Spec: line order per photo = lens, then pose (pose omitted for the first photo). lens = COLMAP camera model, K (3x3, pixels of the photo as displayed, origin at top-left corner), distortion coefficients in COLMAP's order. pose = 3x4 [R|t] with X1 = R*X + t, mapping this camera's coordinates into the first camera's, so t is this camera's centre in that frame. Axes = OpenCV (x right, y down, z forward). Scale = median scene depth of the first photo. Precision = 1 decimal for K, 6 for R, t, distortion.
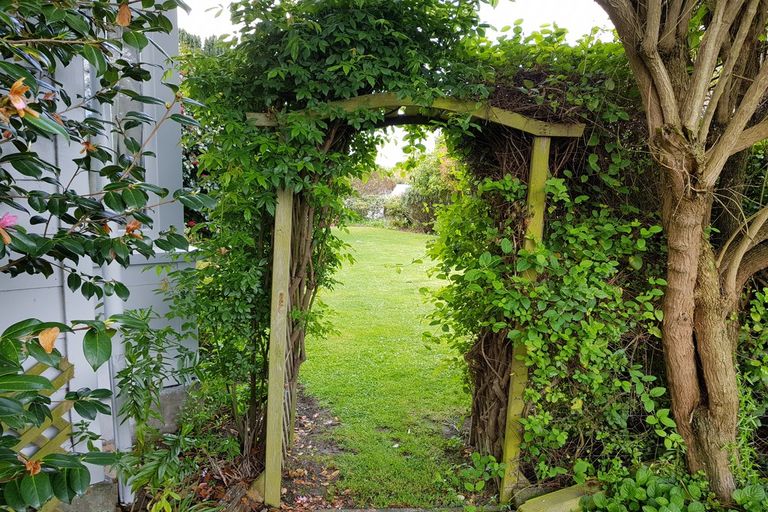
lens RADIAL K [[608.7, 0, 384.9], [0, 608.7, 254.9], [0, 0, 1]] dist [0.000335, -0.014331]
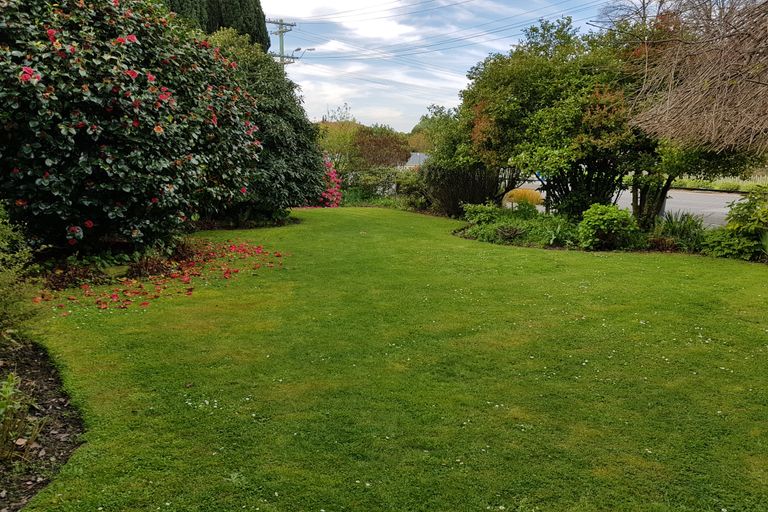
lens RADIAL K [[608.7, 0, 383.0], [0, 608.7, 257.8], [0, 0, 1]] dist [0.000335, -0.014331]
pose [[0.999714, 0.001368, -0.023860, -0.000251], [0.000009, 0.998338, 0.057635, -0.025393], [0.023899, -0.057619, 0.998053, 0.184327]]
